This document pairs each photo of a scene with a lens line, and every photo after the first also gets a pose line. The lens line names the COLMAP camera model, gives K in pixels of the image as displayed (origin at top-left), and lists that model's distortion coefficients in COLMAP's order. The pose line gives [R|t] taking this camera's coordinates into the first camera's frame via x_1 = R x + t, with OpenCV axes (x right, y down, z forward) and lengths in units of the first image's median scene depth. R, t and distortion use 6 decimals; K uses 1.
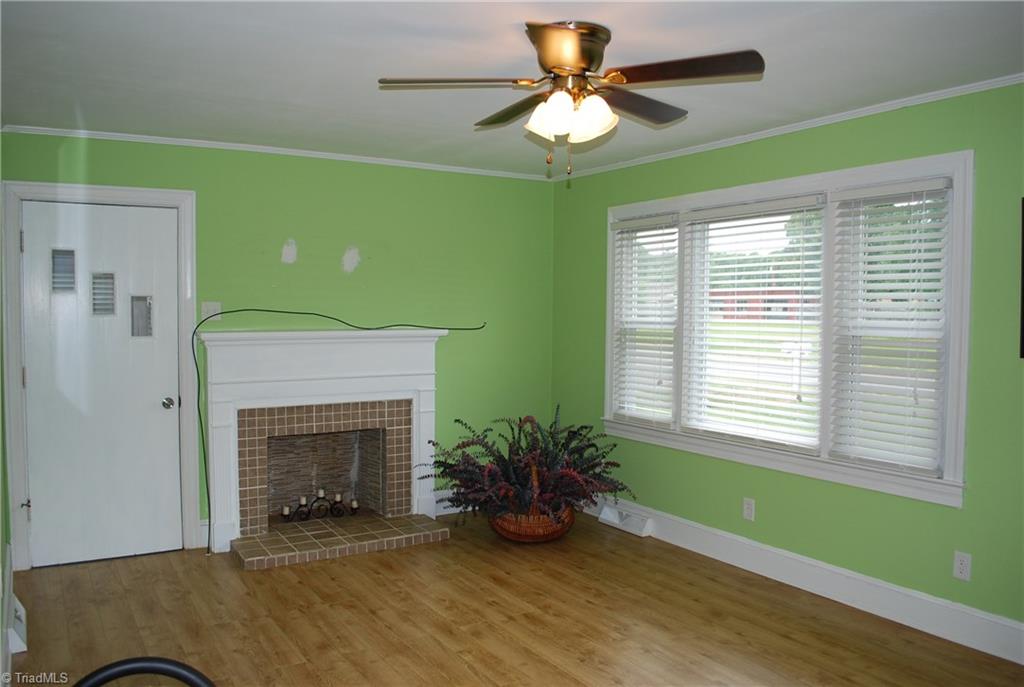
lens RADIAL K [[819.8, 0, 516.0], [0, 819.8, 346.3], [0, 0, 1]] dist [-0.062231, 0.000362]
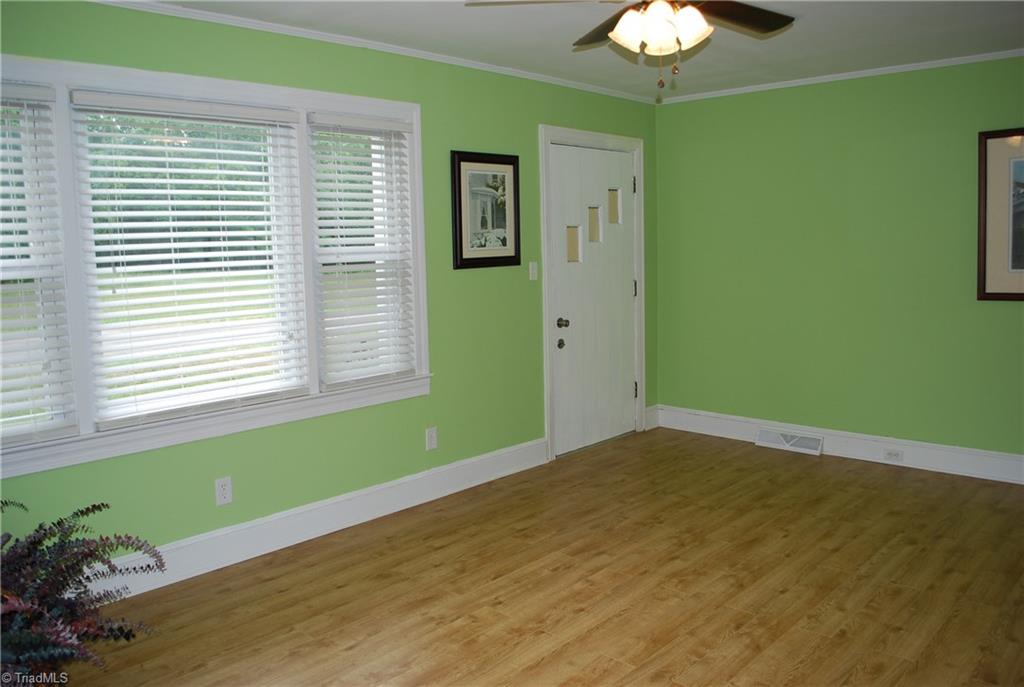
lens RADIAL K [[819.8, 0, 516.0], [0, 819.8, 346.3], [0, 0, 1]] dist [-0.062231, 0.000362]
pose [[-0.271351, -0.118986, 0.955097, -0.601861], [0.064531, 0.987847, 0.141400, -0.038623], [-0.960315, 0.100003, -0.260375, 1.028312]]
